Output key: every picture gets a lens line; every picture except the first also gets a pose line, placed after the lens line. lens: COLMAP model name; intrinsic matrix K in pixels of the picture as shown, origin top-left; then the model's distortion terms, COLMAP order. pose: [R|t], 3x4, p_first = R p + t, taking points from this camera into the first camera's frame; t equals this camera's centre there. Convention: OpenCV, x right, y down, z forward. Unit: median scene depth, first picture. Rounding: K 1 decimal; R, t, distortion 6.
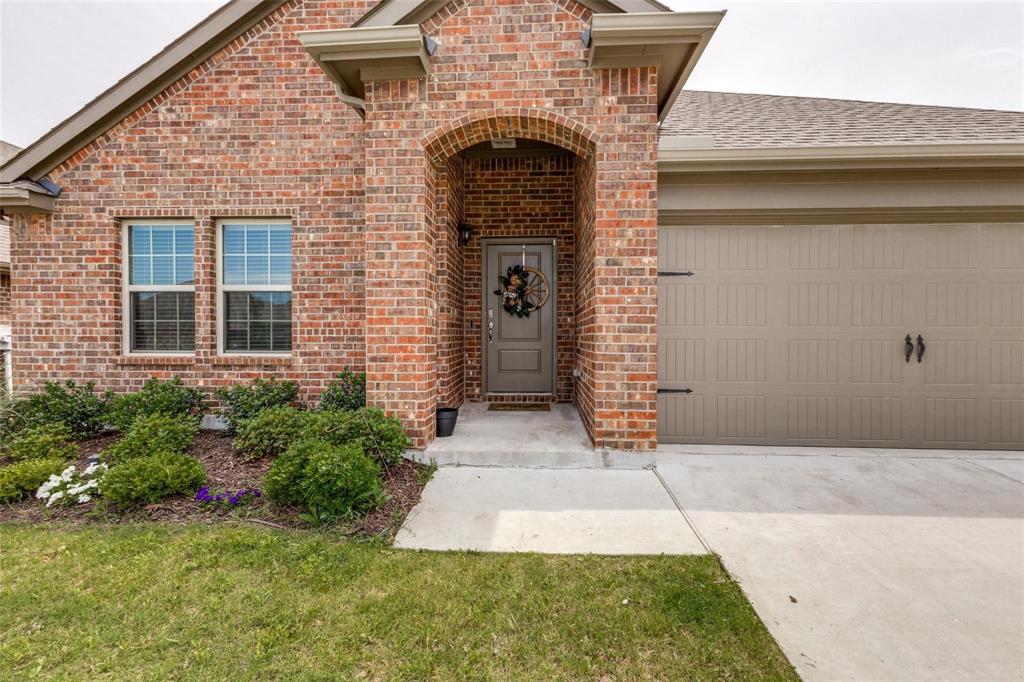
lens RADIAL K [[445.5, 0, 511.8], [0, 445.5, 340.9], [0, 0, 1]] dist [0.011188, -0.000672]
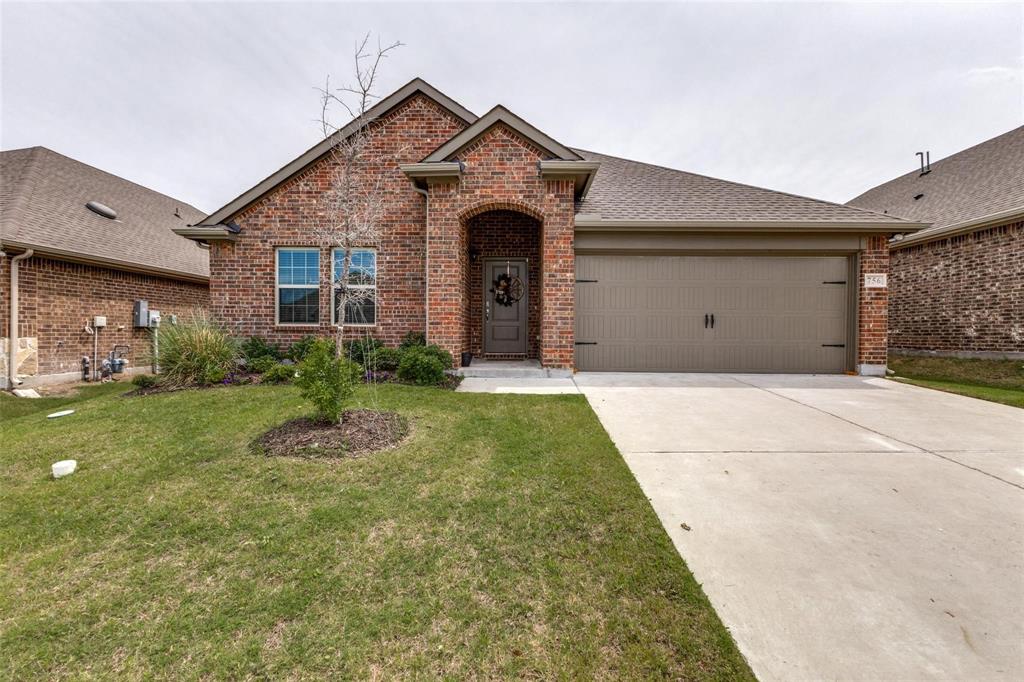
lens RADIAL K [[445.5, 0, 512.4], [0, 445.5, 340.0], [0, 0, 1]] dist [0.011188, -0.000672]
pose [[0.999354, 0.004299, 0.035669, -0.020626], [-0.004228, 0.999989, -0.002082, 0.102032], [-0.035678, 0.001930, 0.999361, -0.858395]]
